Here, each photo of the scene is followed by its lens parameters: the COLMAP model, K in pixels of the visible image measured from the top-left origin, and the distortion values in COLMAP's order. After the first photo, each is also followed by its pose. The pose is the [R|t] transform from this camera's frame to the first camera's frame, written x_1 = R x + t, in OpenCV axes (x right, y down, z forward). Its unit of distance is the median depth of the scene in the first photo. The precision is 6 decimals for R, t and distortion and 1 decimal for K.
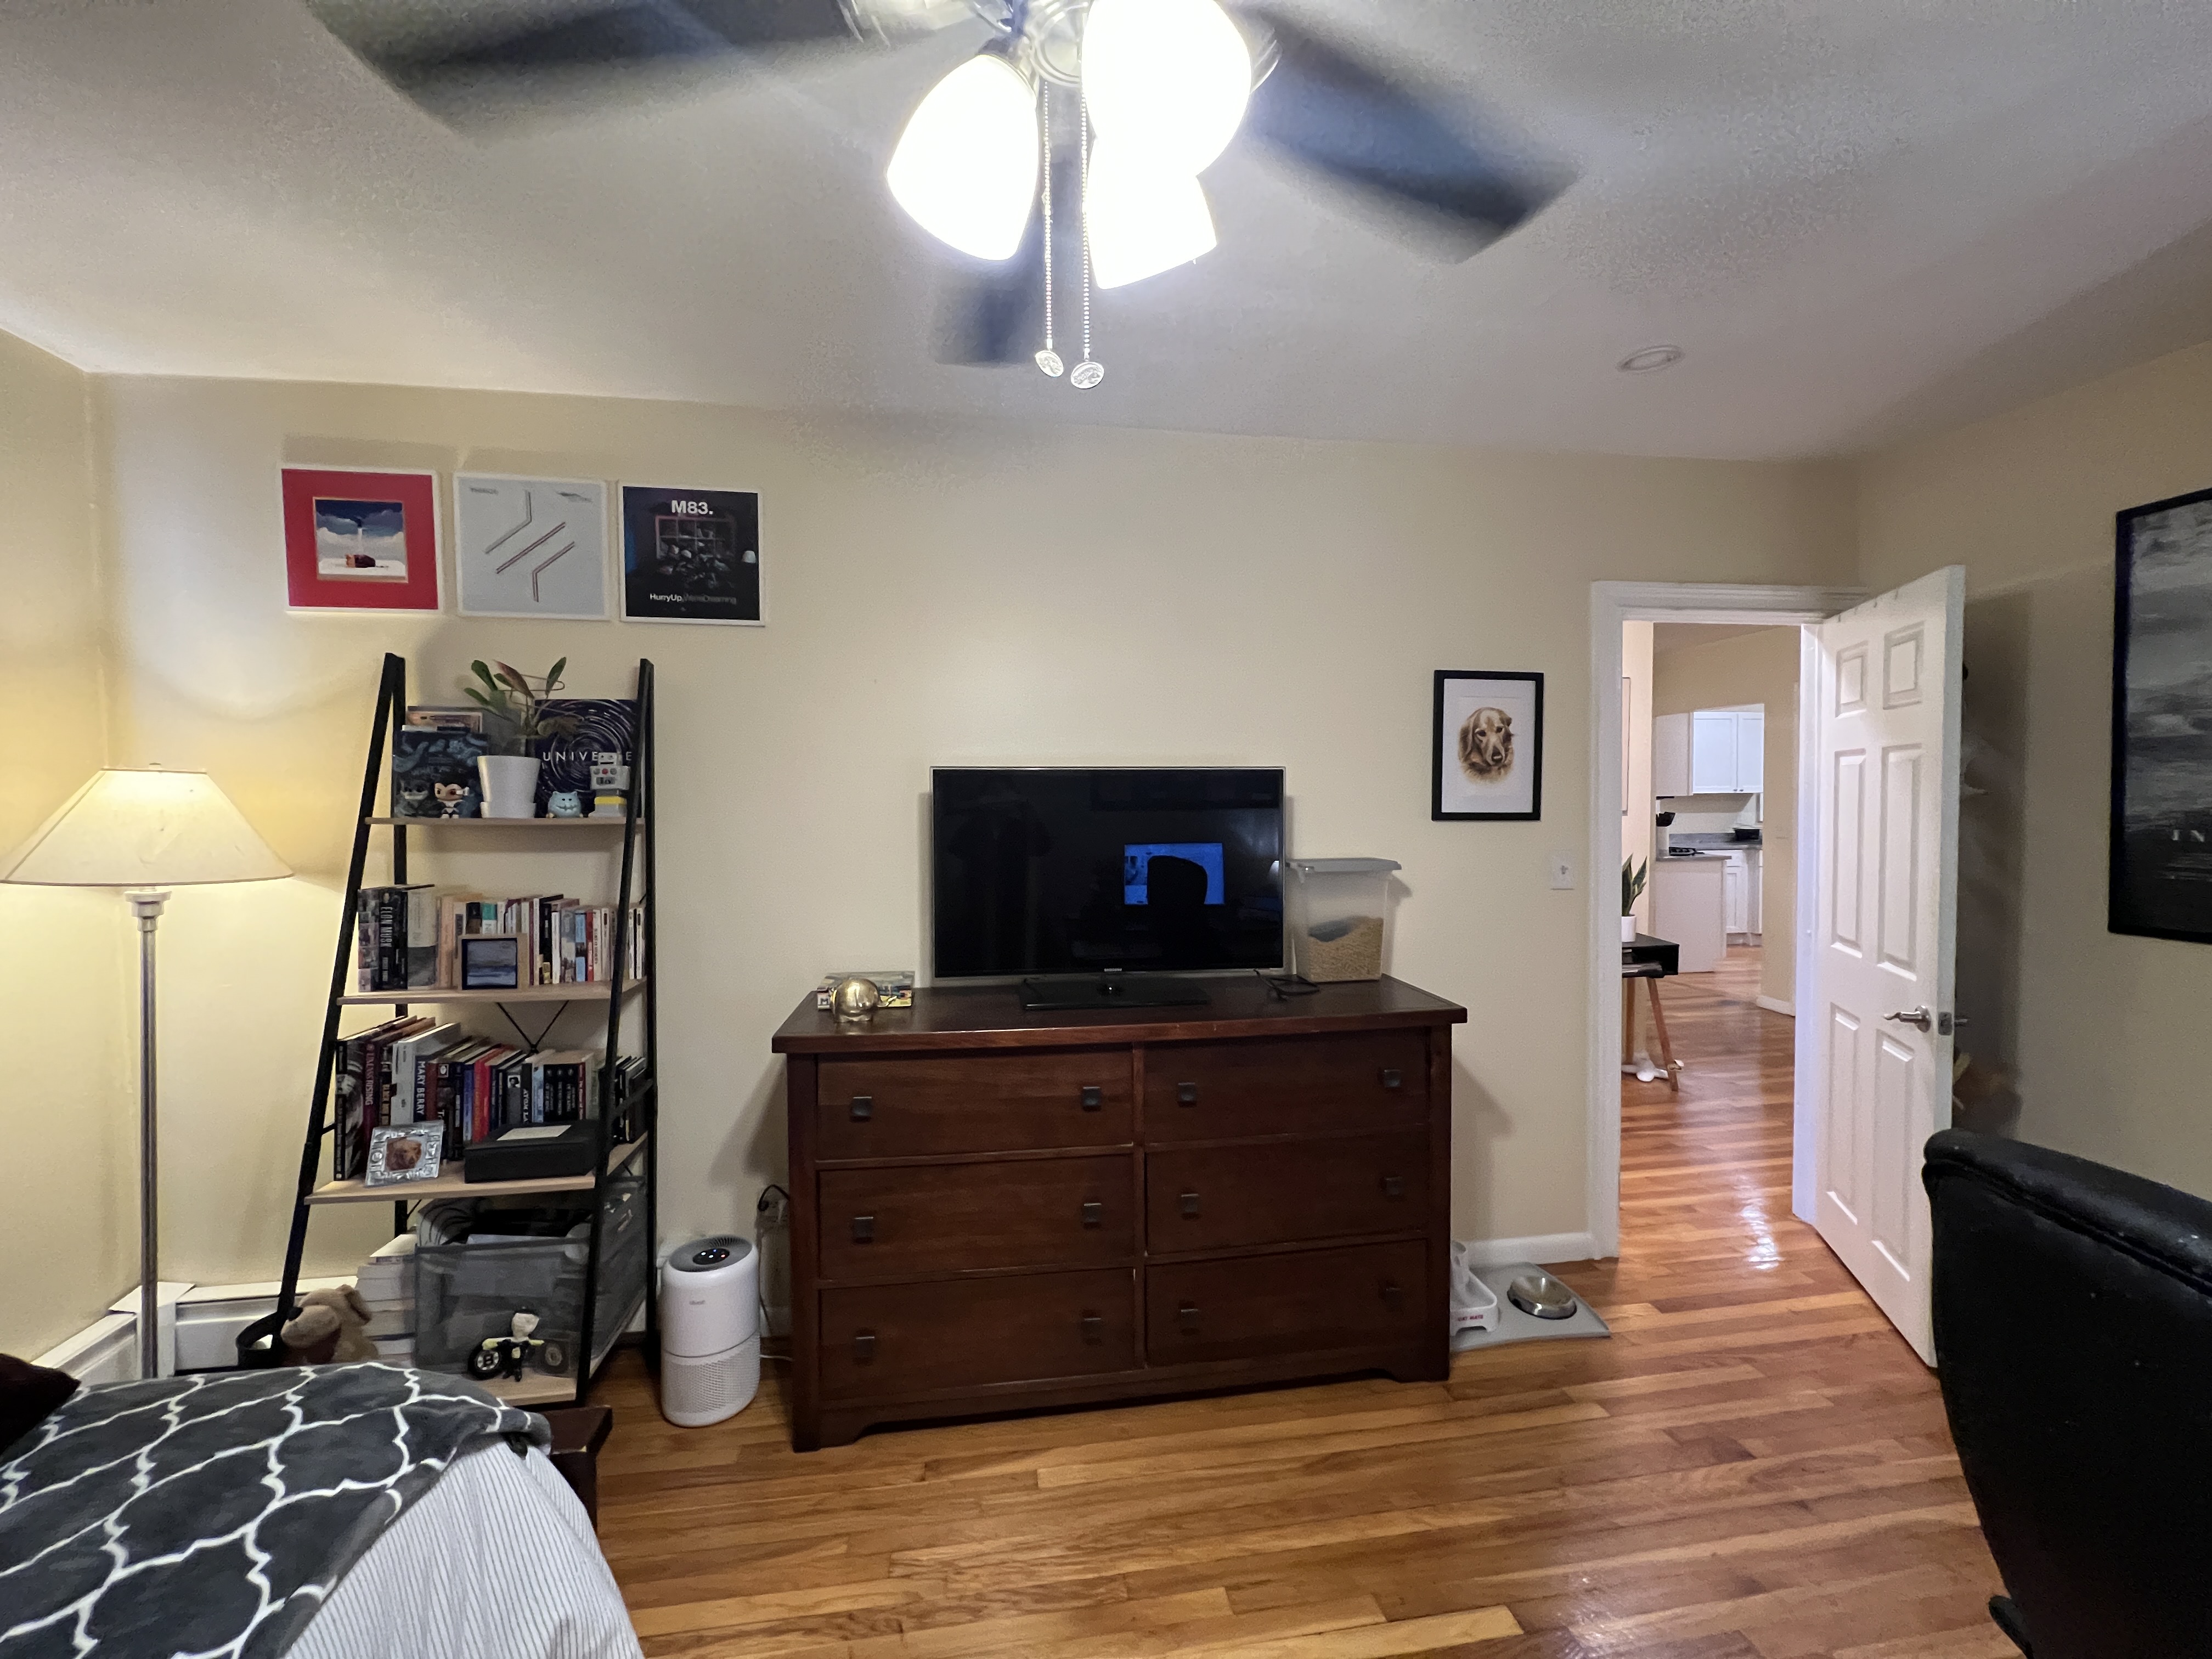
lens RADIAL K [[884.3, 0, 1103.6], [0, 884.3, 824.0], [0, 0, 1]] dist [-0.000964, 0.000510]
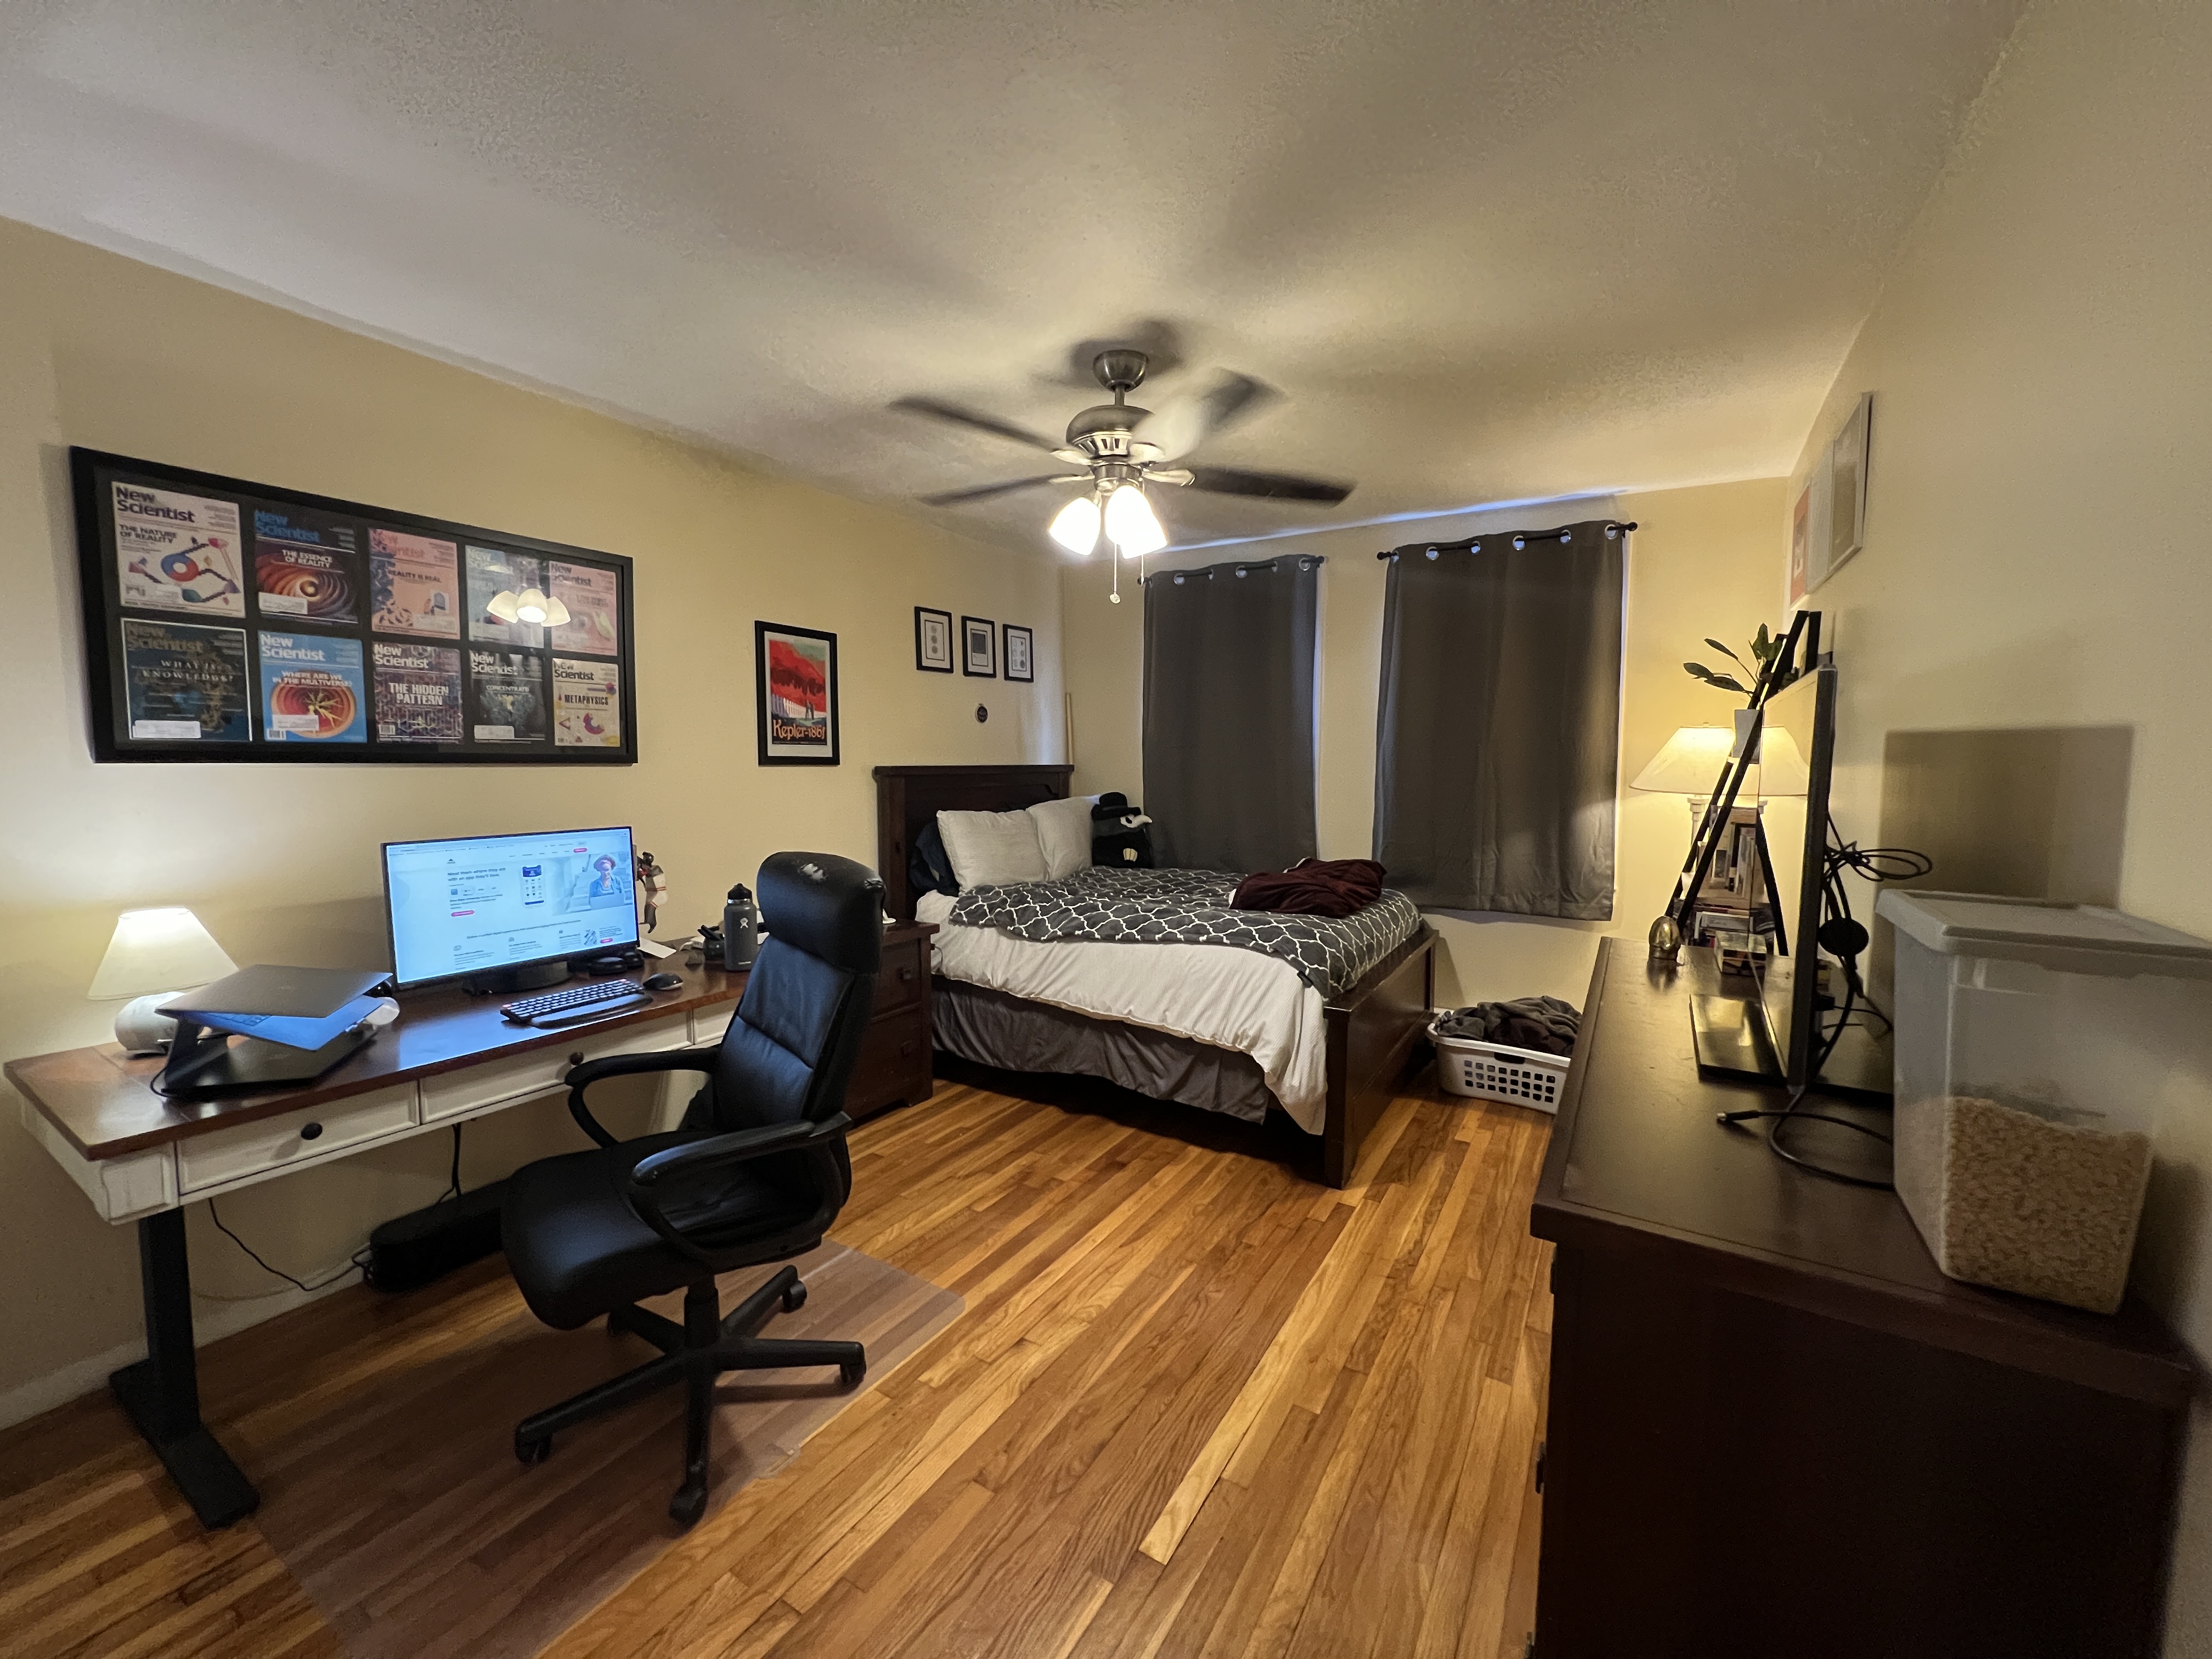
lens RADIAL K [[884.3, 0, 1103.6], [0, 884.3, 824.0], [0, 0, 1]] dist [-0.000964, 0.000510]
pose [[-0.645874, 0.063202, -0.760823, 0.832126], [-0.026756, 0.994081, 0.105292, -0.020750], [0.762975, 0.088362, -0.640360, 1.045552]]
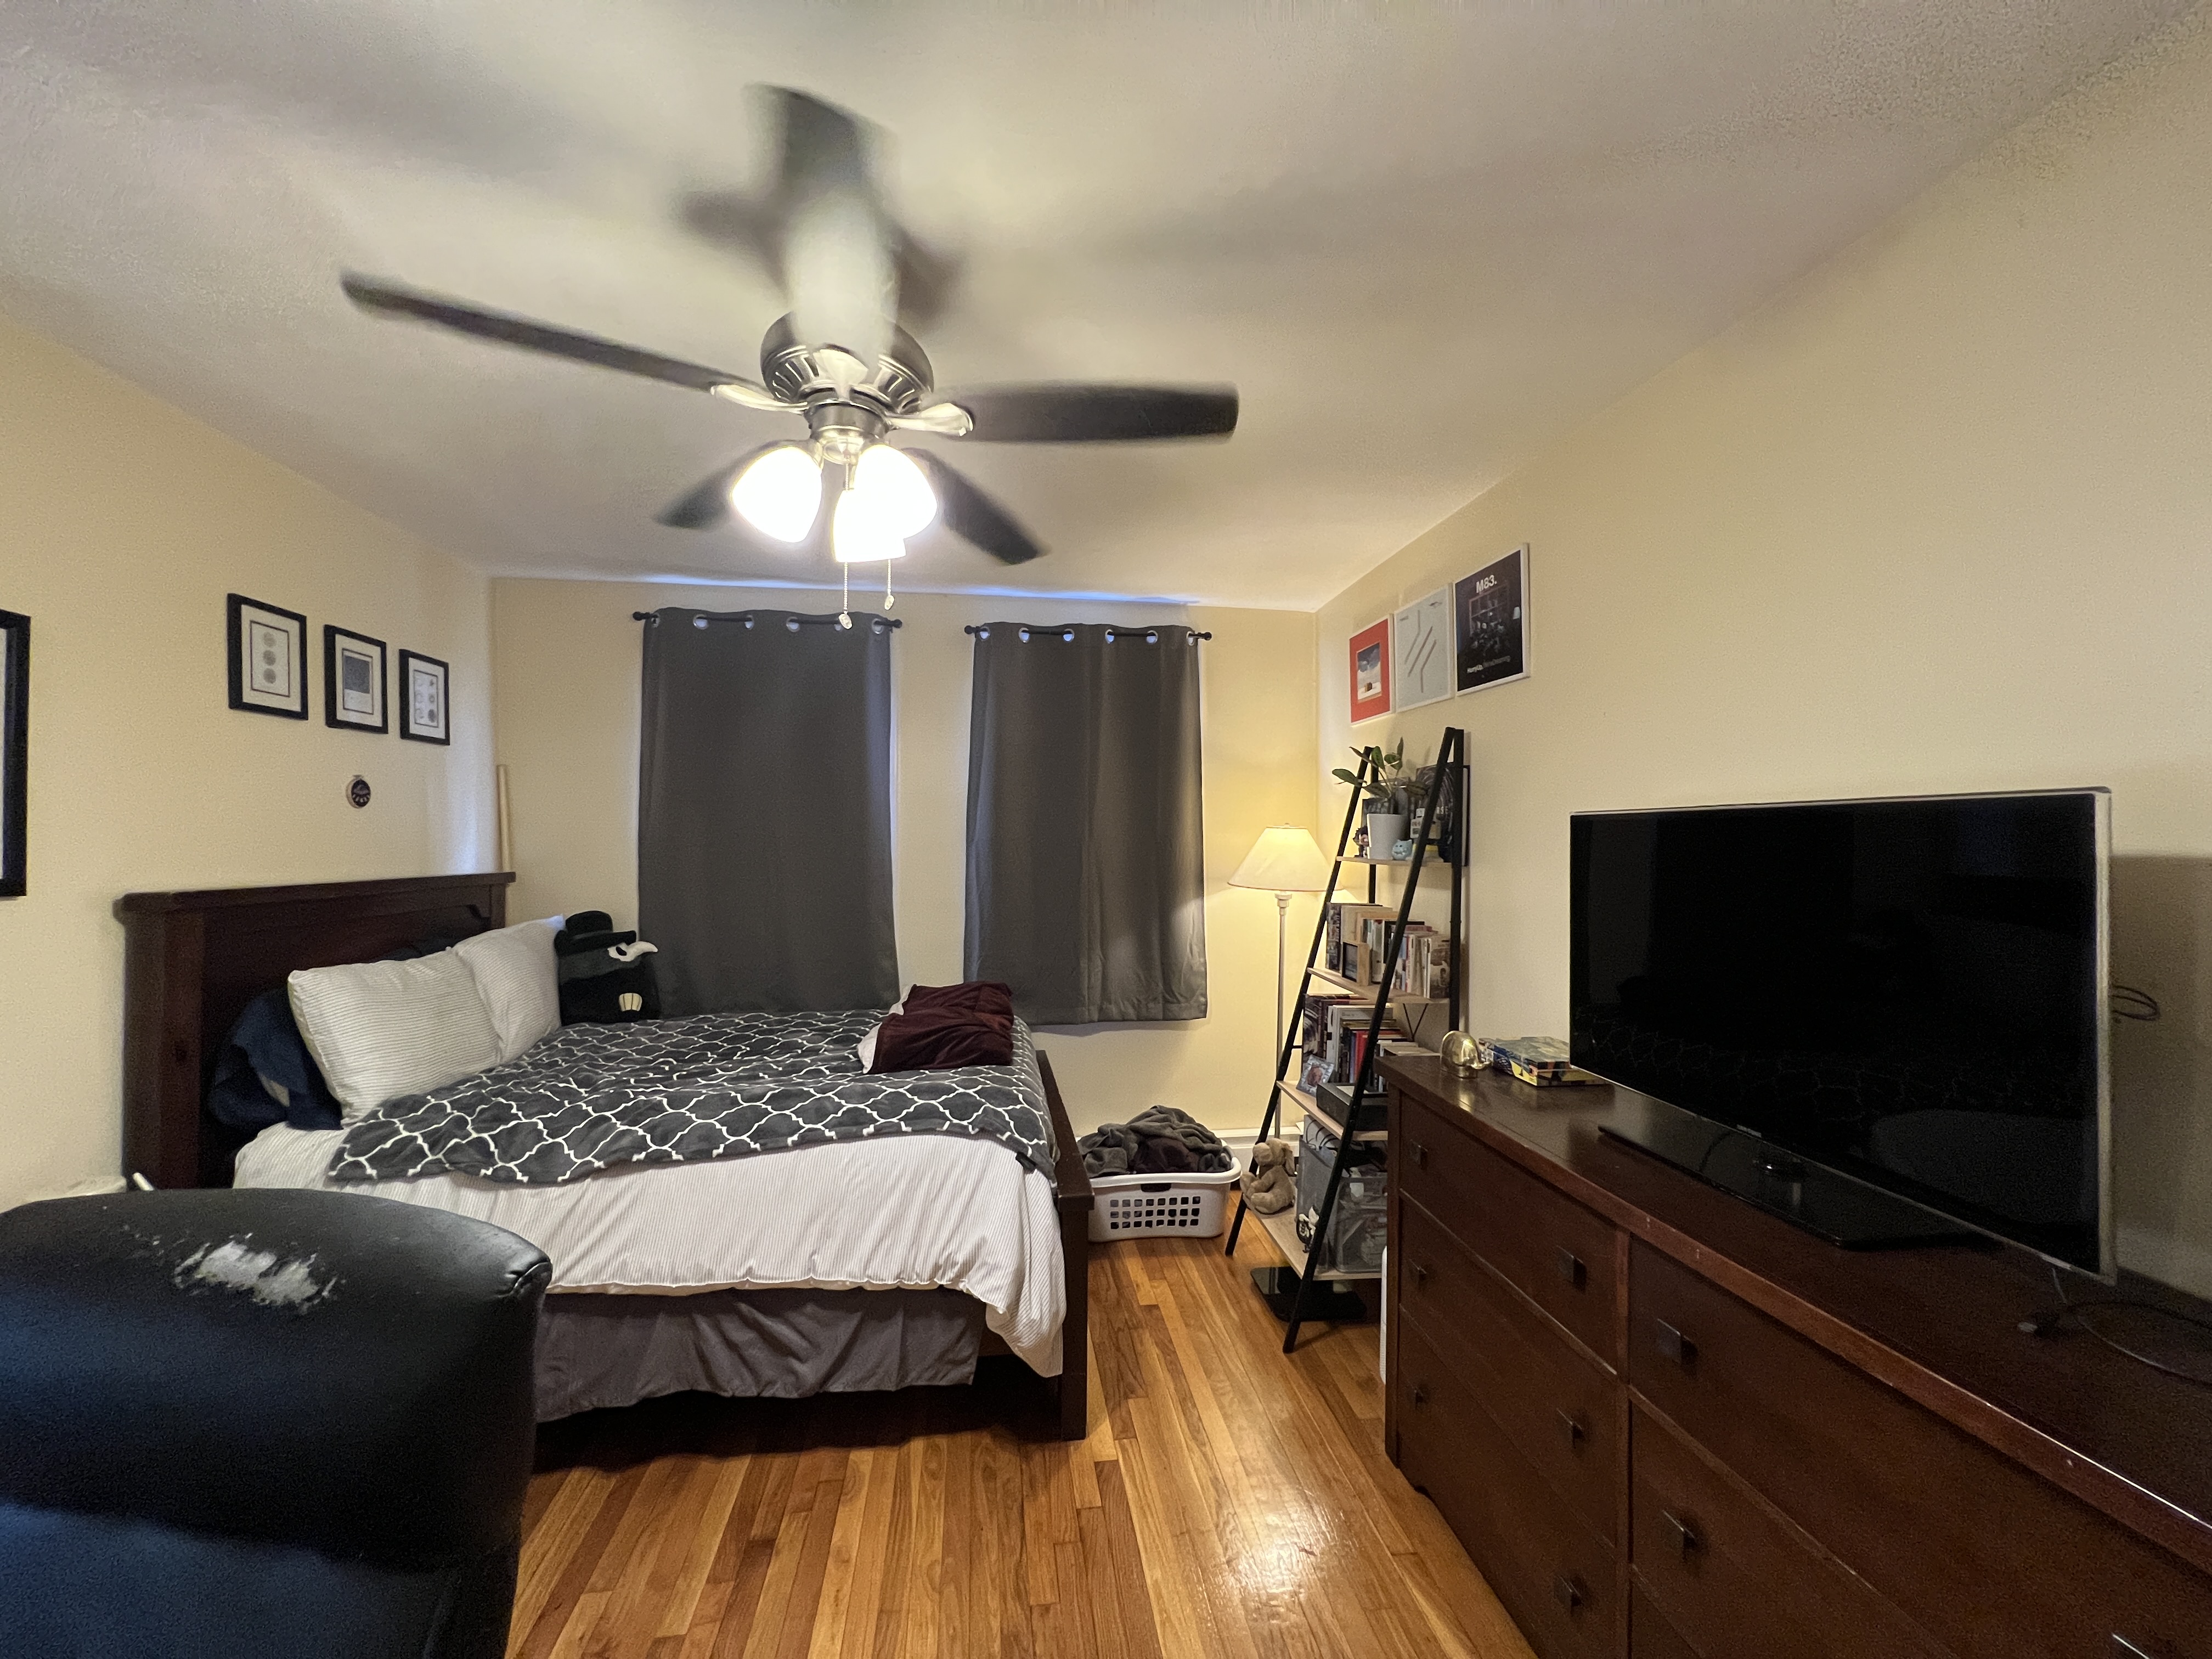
lens RADIAL K [[884.3, 0, 1103.6], [0, 884.3, 824.0], [0, 0, 1]] dist [-0.000964, 0.000510]
pose [[-0.011277, -0.014033, -0.999838, 0.645641], [-0.034298, 0.999319, -0.013639, -0.026411], [0.999348, 0.034138, -0.011750, 0.551864]]
